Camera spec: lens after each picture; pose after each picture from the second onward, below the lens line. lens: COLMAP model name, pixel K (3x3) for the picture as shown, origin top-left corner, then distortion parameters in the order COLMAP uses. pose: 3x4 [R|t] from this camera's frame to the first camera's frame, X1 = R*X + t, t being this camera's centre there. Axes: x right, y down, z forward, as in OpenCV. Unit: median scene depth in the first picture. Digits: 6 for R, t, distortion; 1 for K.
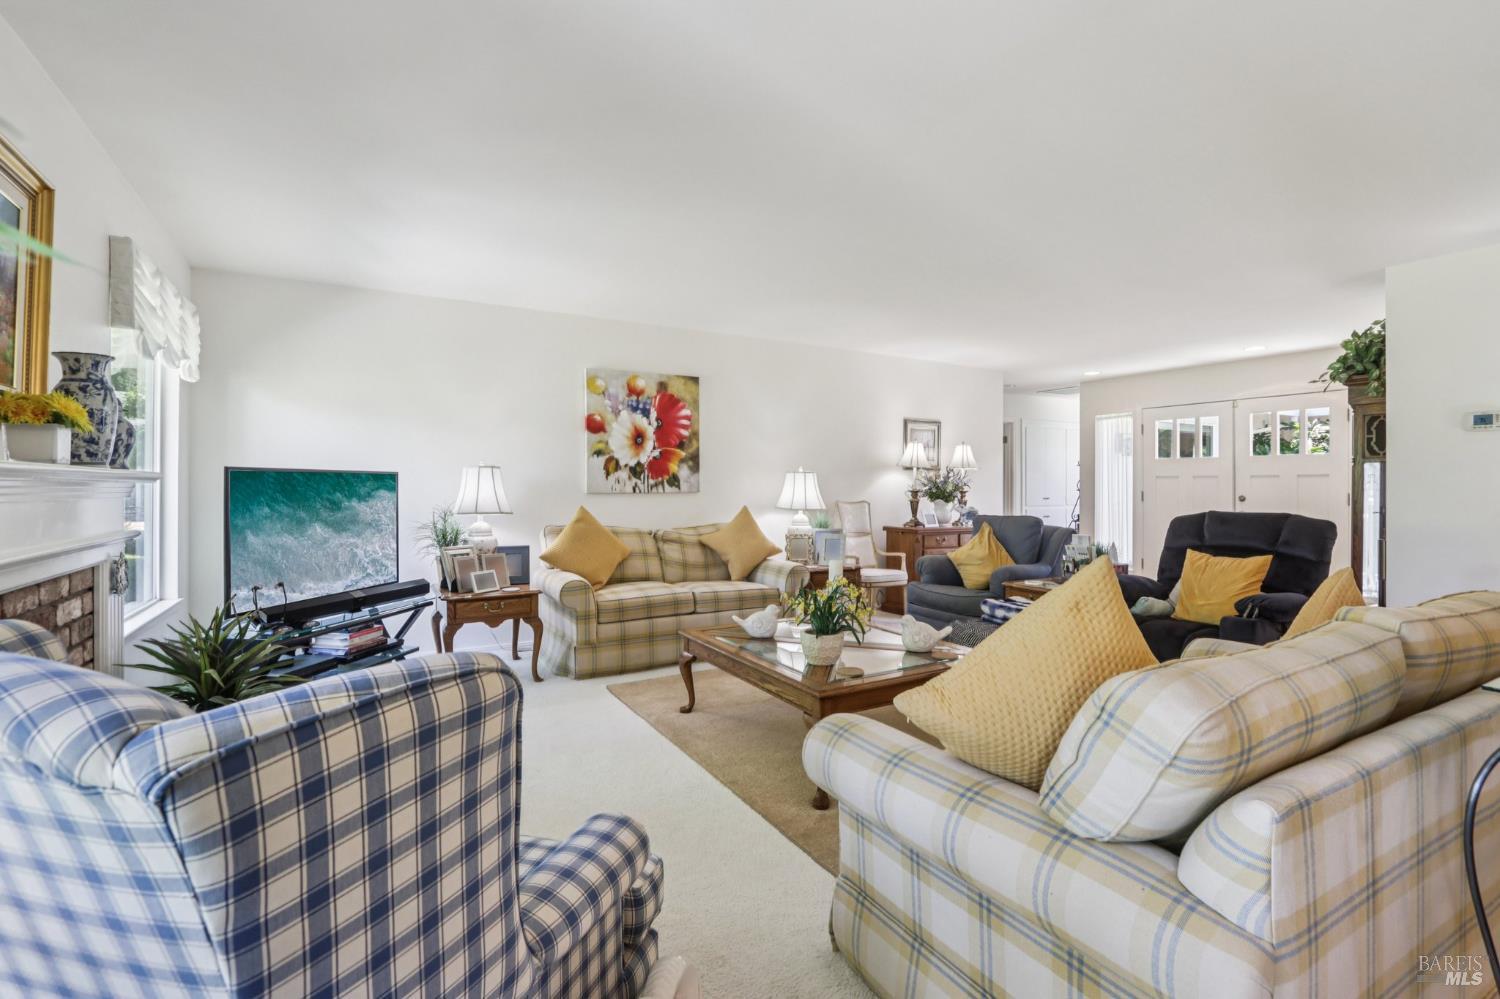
lens RADIAL K [[692.1, 0, 756.4], [0, 692.1, 489.2], [0, 0, 1]] dist [-0.008325, -0.000698]
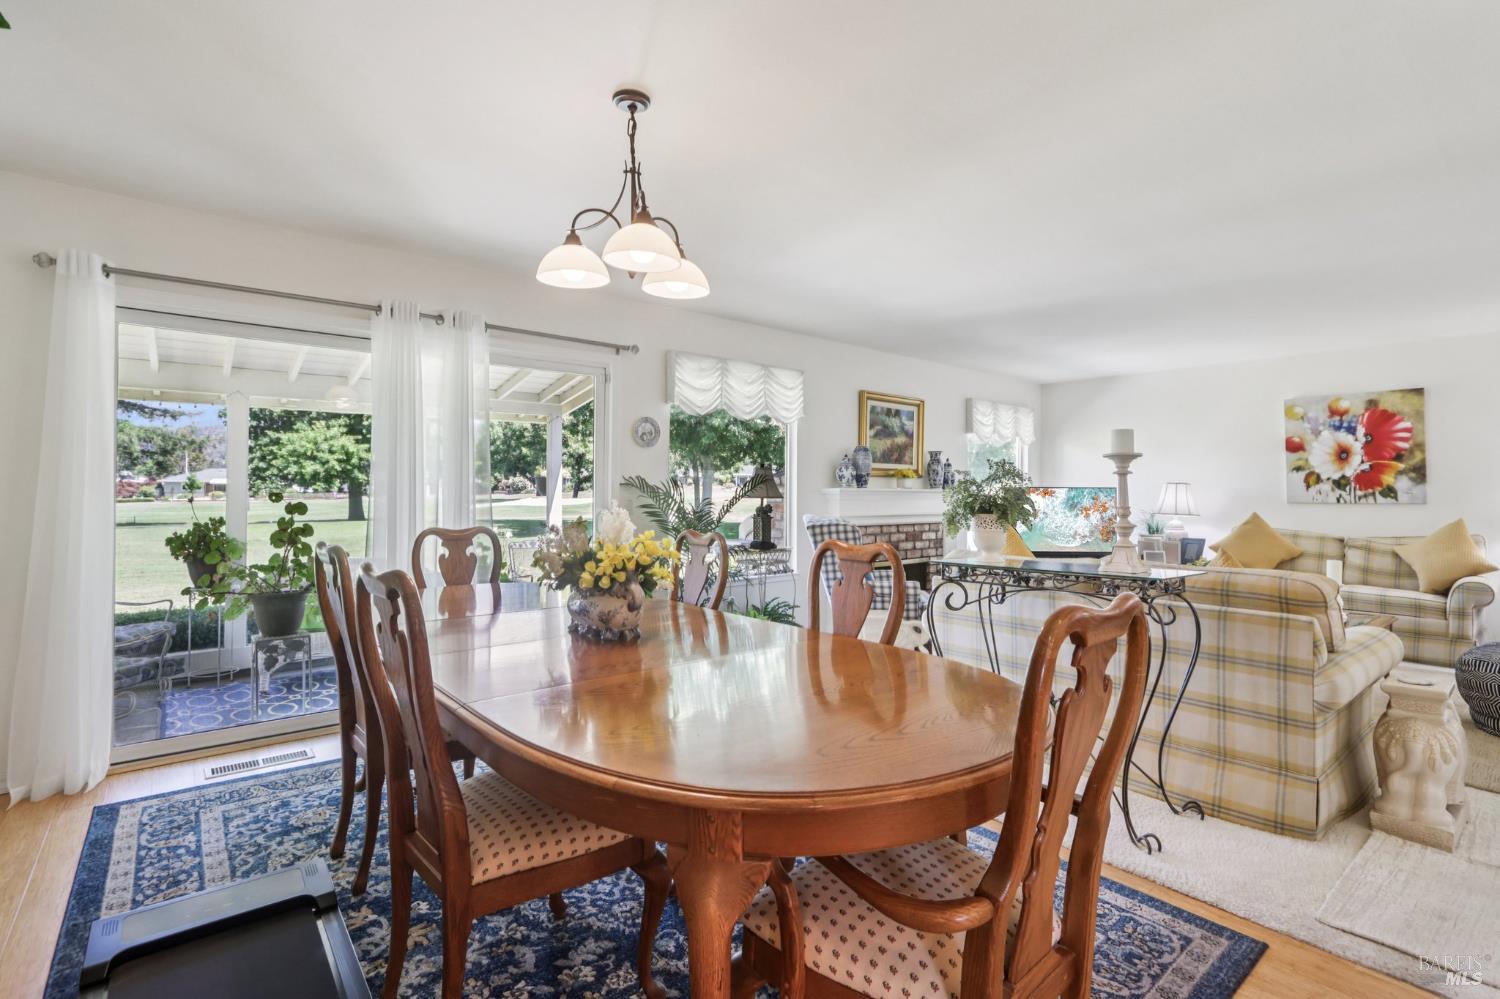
lens RADIAL K [[692.1, 0, 754.3], [0, 692.1, 500.6], [0, 0, 1]] dist [-0.008325, -0.000698]
pose [[0.173167, 0.011945, -0.984820, 0.757597], [-0.009121, 0.999903, 0.010524, -0.001825], [0.984850, 0.007160, 0.173259, -0.122051]]
